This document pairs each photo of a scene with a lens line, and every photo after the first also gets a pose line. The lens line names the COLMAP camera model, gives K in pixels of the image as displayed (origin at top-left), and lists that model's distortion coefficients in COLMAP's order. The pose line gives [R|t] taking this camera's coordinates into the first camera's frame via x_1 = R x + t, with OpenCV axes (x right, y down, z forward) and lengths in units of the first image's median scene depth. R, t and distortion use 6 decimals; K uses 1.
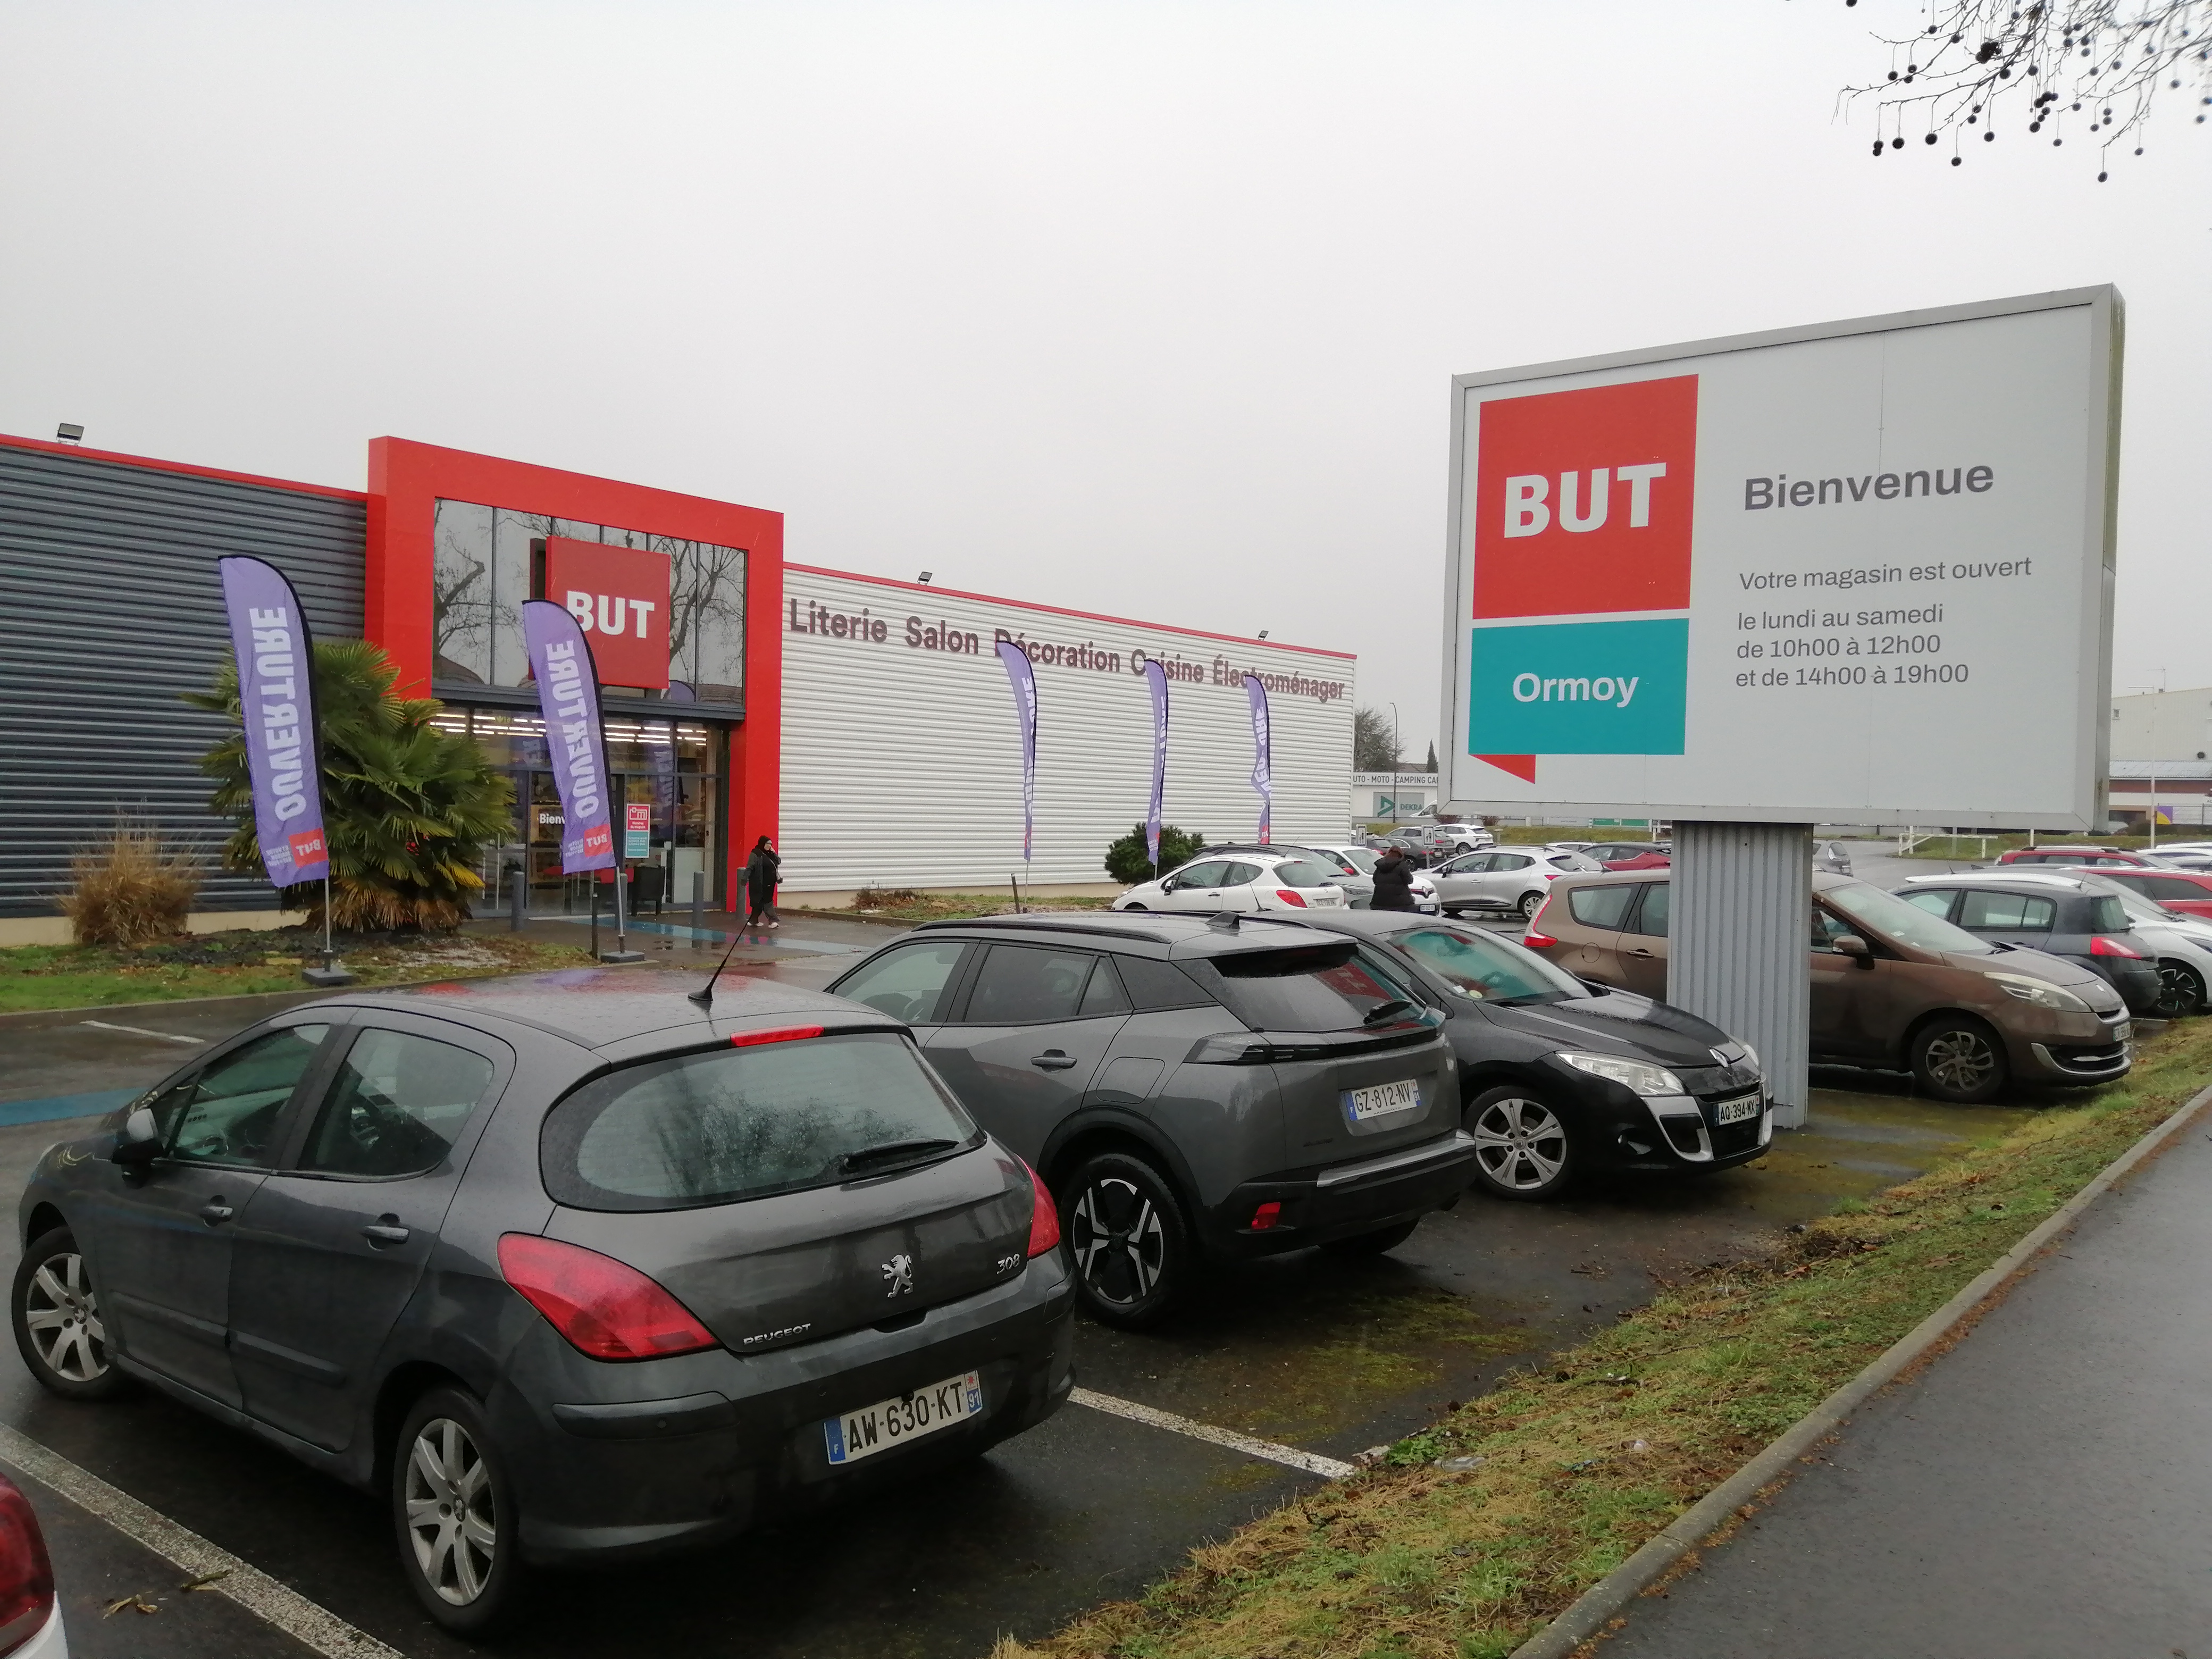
lens RADIAL K [[1757.8, 0, 1106.0], [0, 1757.8, 829.5], [0, 0, 1]] dist [0.080627, -0.137951]
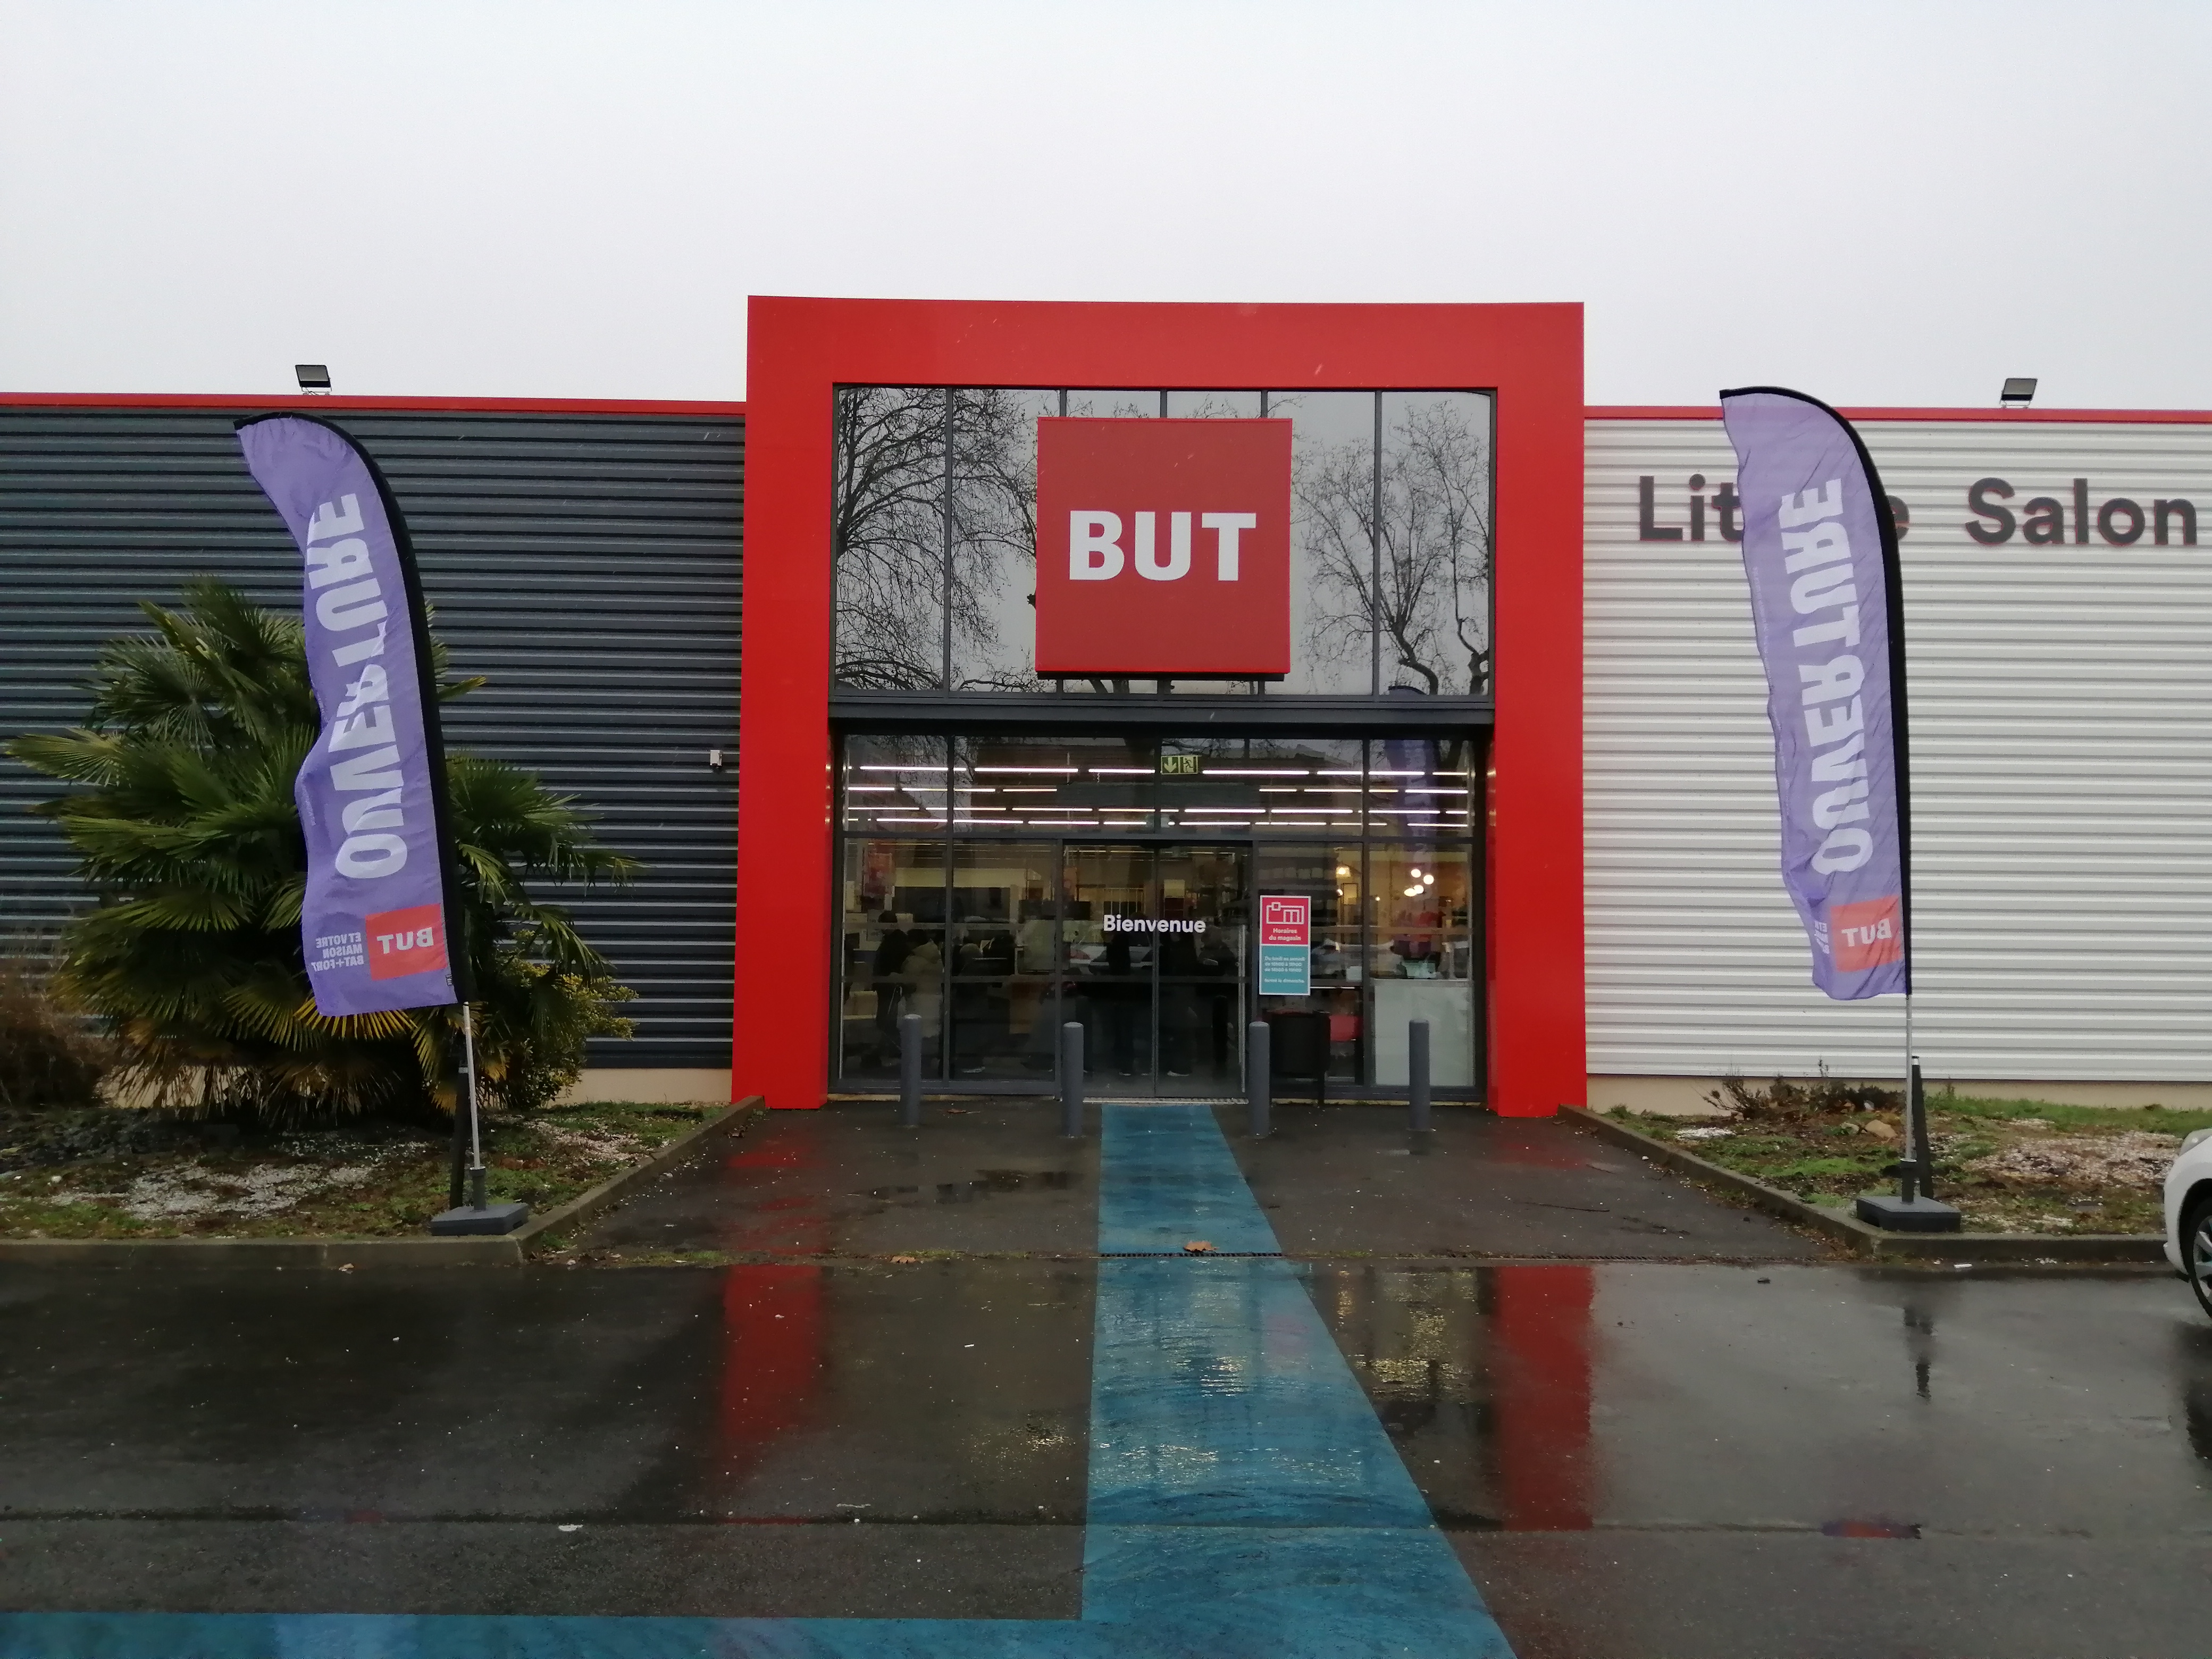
lens RADIAL K [[1757.8, 0, 1106.0], [0, 1757.8, 829.5], [0, 0, 1]] dist [0.080627, -0.137951]
pose [[0.619918, -0.062395, -0.782182, 0.110653], [-0.005770, 0.996444, -0.084061, 0.009962], [0.784646, 0.056624, 0.617353, 0.581281]]
